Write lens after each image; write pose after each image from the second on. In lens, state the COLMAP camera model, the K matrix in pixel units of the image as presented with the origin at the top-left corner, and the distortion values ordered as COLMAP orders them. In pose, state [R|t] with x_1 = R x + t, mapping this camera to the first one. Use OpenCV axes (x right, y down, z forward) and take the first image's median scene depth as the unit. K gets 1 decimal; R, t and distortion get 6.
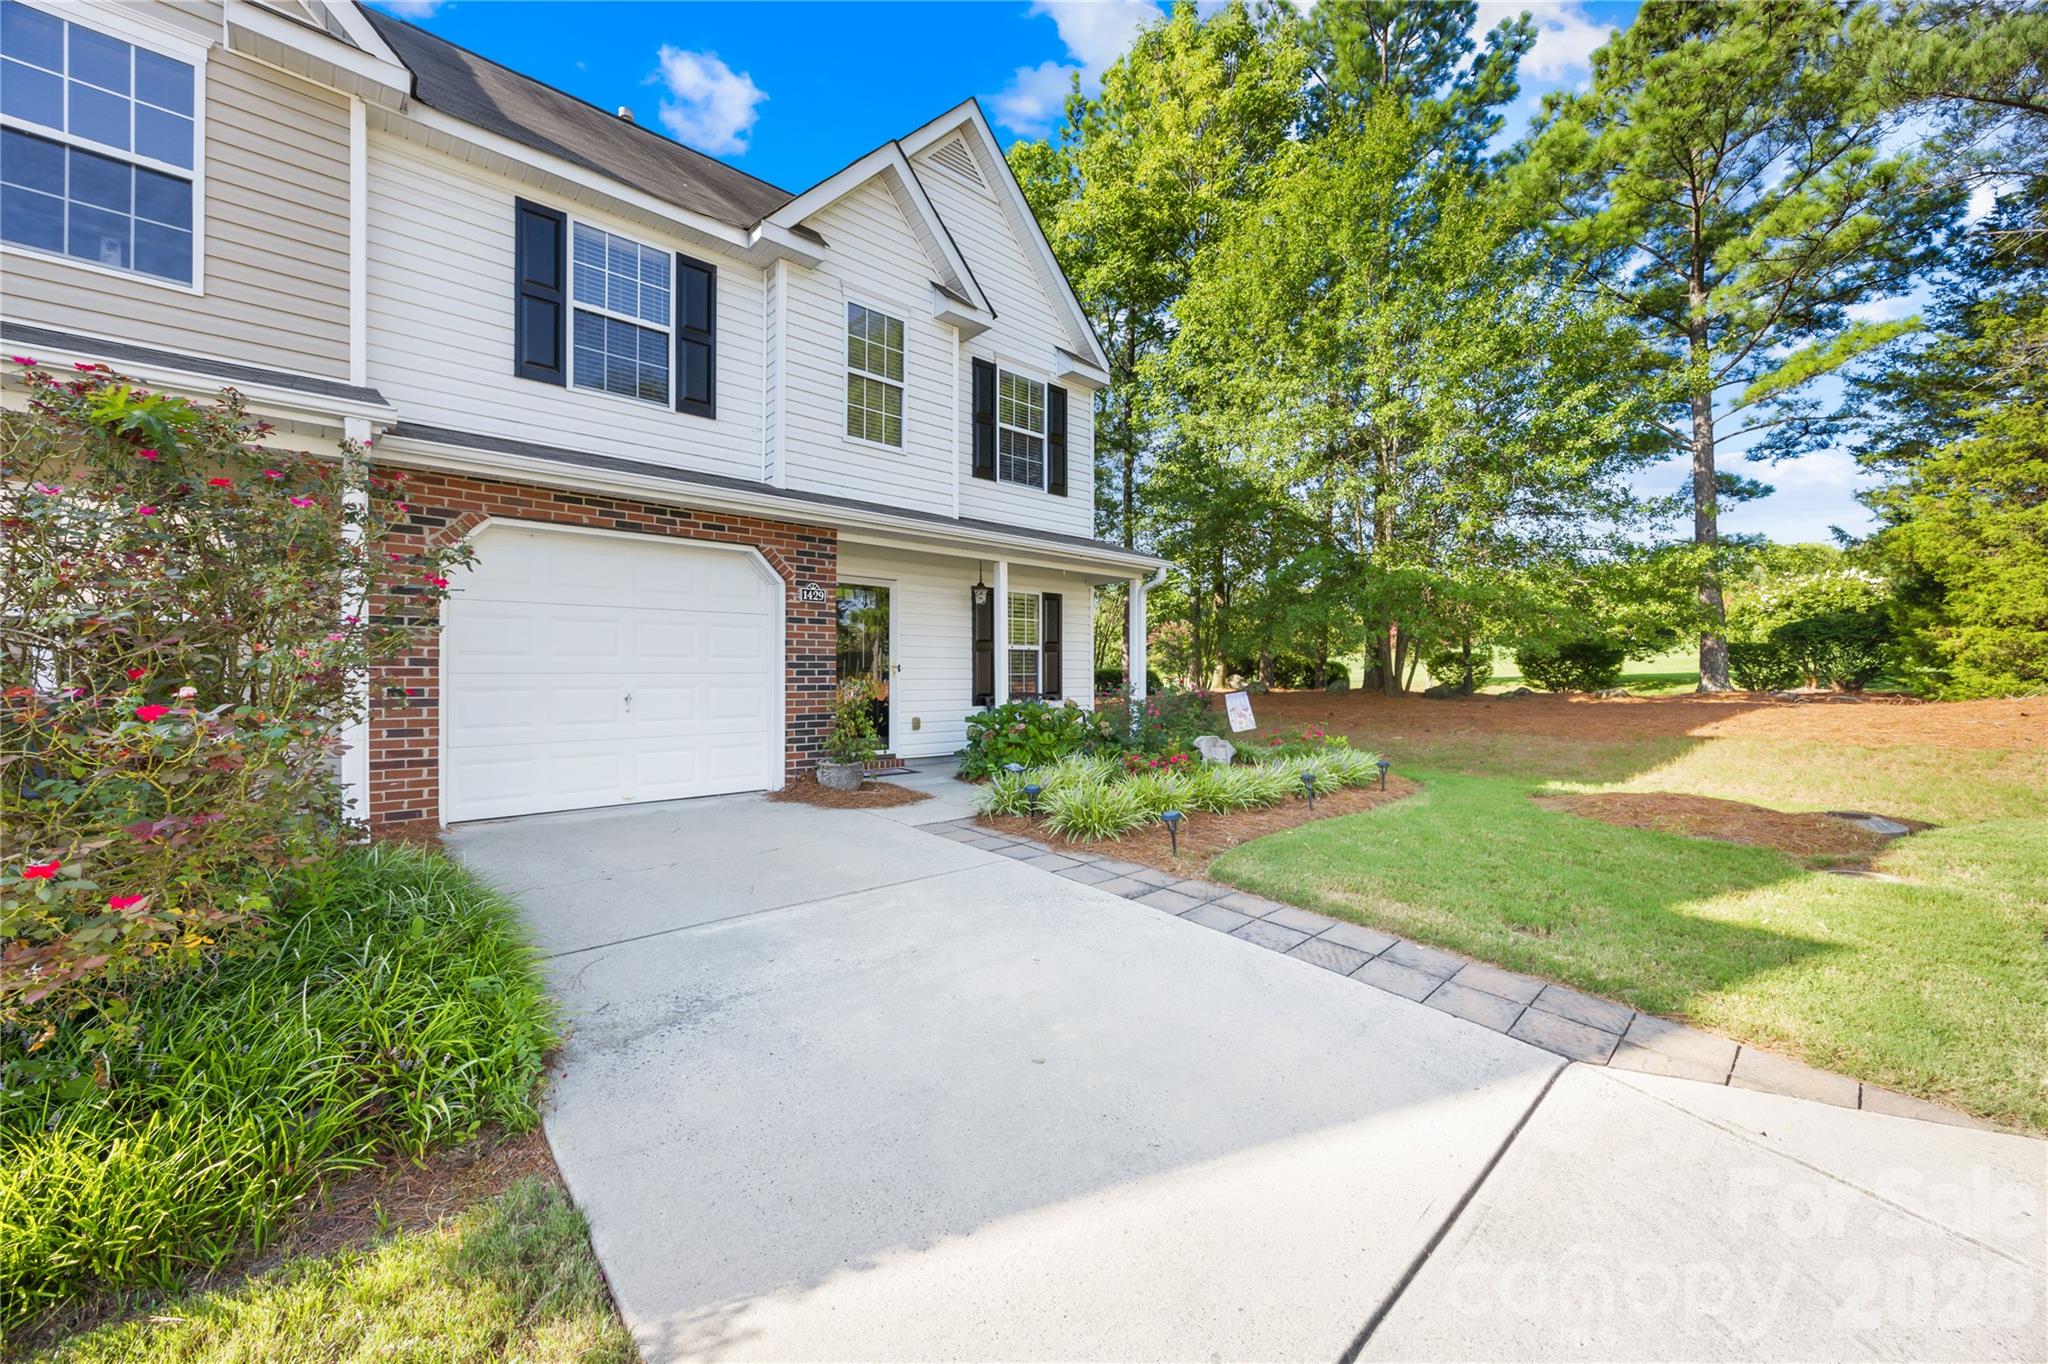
lens RADIAL K [[784.7, 0, 1025.8], [0, 784.7, 672.8], [0, 0, 1]] dist [-0.003303, -0.000009]
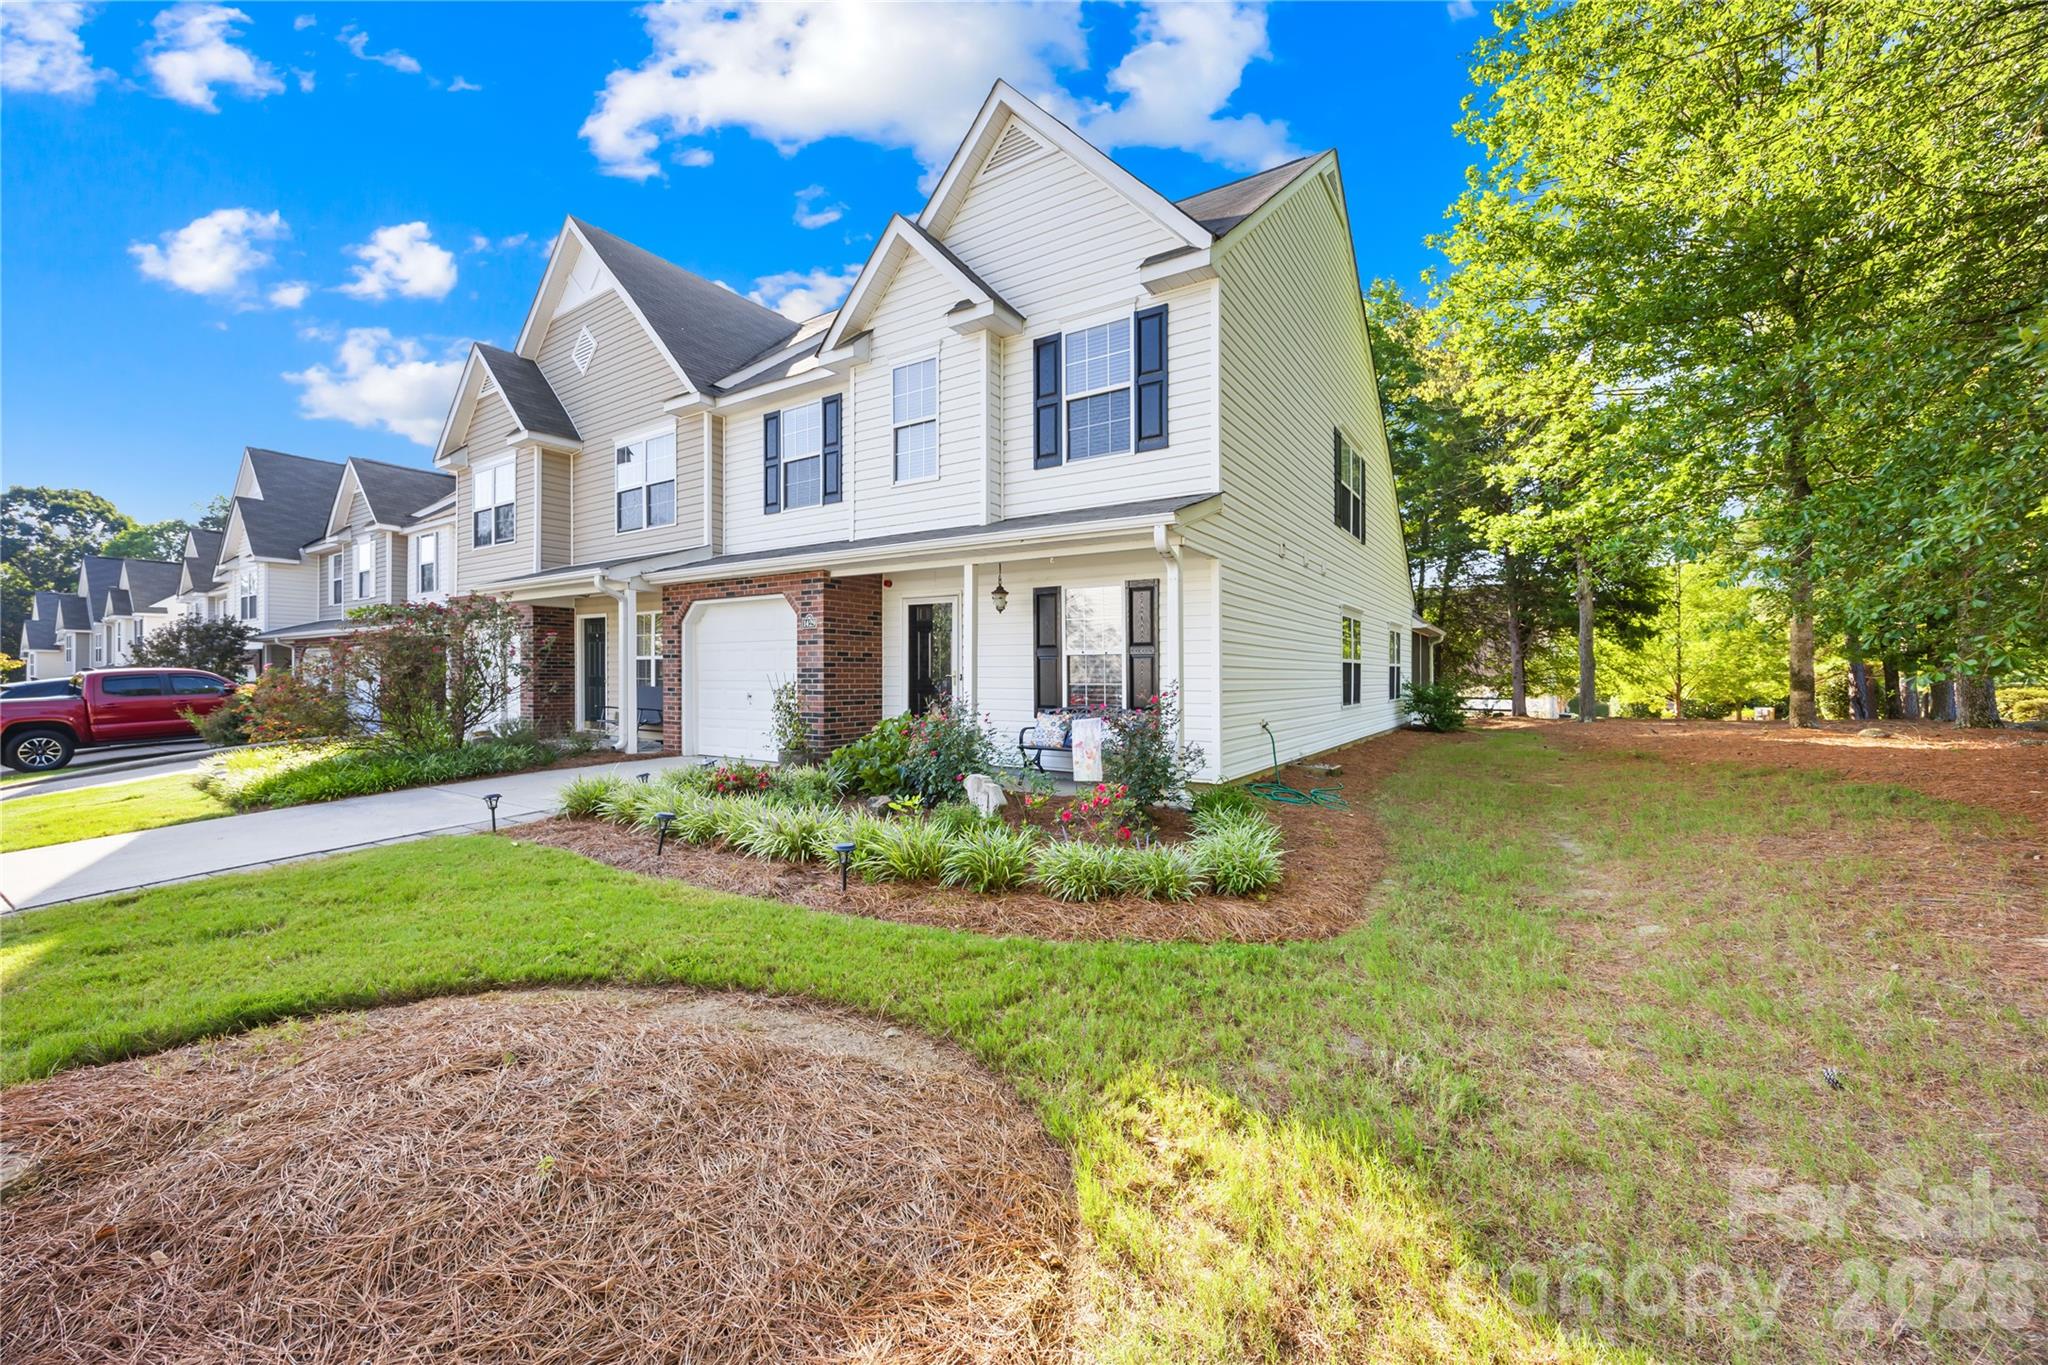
lens RADIAL K [[784.7, 0, 1002.2], [0, 784.7, 679.1], [0, 0, 1]] dist [-0.003303, -0.000009]
pose [[0.242294, -0.007603, -0.970173, 0.904380], [-0.008133, 0.999918, -0.009868, 0.005060], [0.970169, 0.010281, 0.242212, 0.825220]]
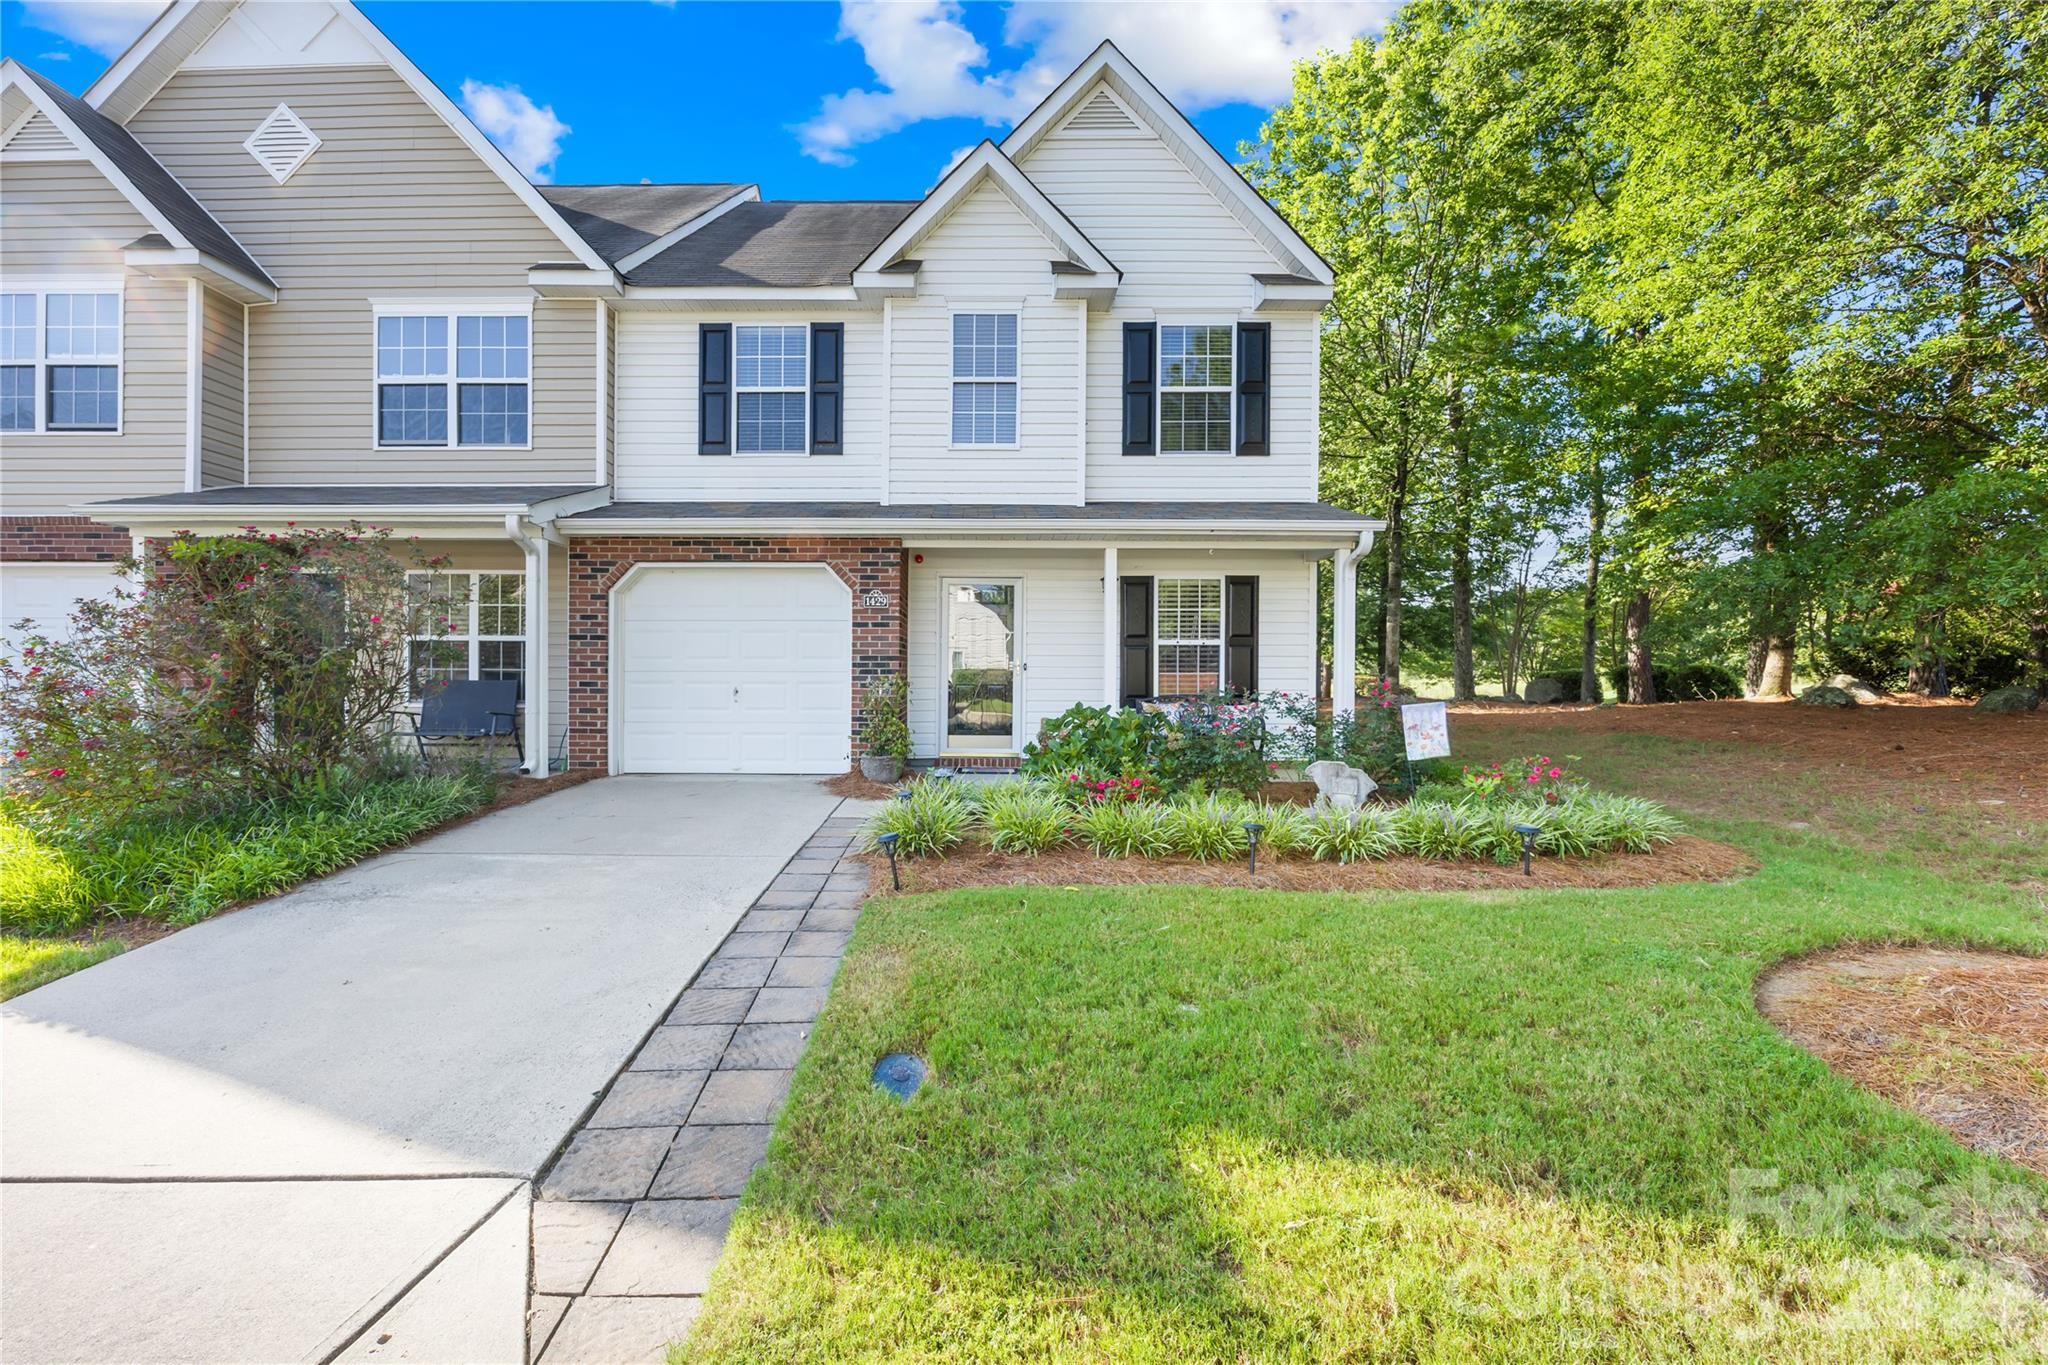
lens RADIAL K [[681.7, 0, 1025.7], [0, 681.7, 665.1], [0, 0, 1]] dist [-0.002336, -0.000170]
pose [[0.739600, -0.012978, -0.672922, 0.415918], [0.006140, 0.999903, -0.012536, 0.000216], [0.673019, 0.005140, 0.739608, 0.383164]]
